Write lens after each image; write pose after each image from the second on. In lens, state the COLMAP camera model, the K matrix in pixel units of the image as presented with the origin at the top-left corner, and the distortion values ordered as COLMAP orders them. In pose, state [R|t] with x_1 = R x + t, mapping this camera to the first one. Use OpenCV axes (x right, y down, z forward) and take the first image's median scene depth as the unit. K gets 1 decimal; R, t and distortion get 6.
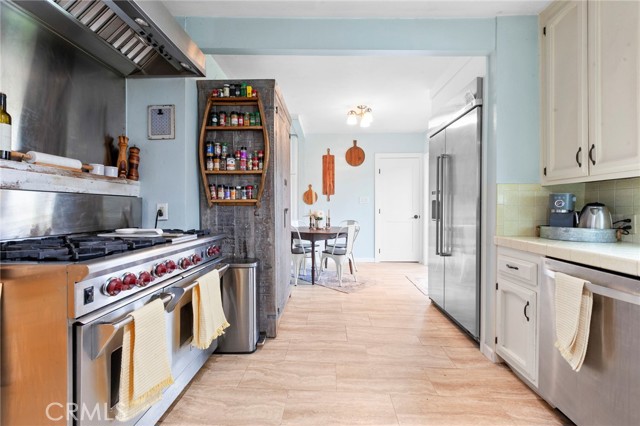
lens RADIAL K [[294.4, 0, 320.0], [0, 294.4, 213.0], [0, 0, 1]] dist [-0.003595, -0.000360]
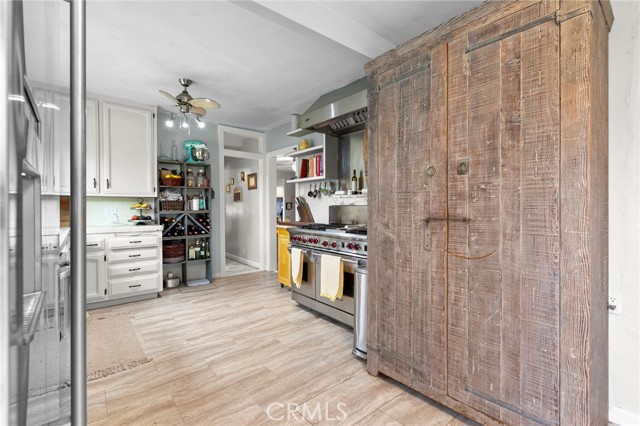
lens RADIAL K [[294.4, 0, 320.0], [0, 294.4, 213.0], [0, 0, 1]] dist [-0.003595, -0.000360]
pose [[-0.757171, 0.003994, -0.653204, 0.479789], [-0.020352, 0.999352, 0.029701, -0.044465], [0.652899, 0.035782, -0.756599, 1.491646]]
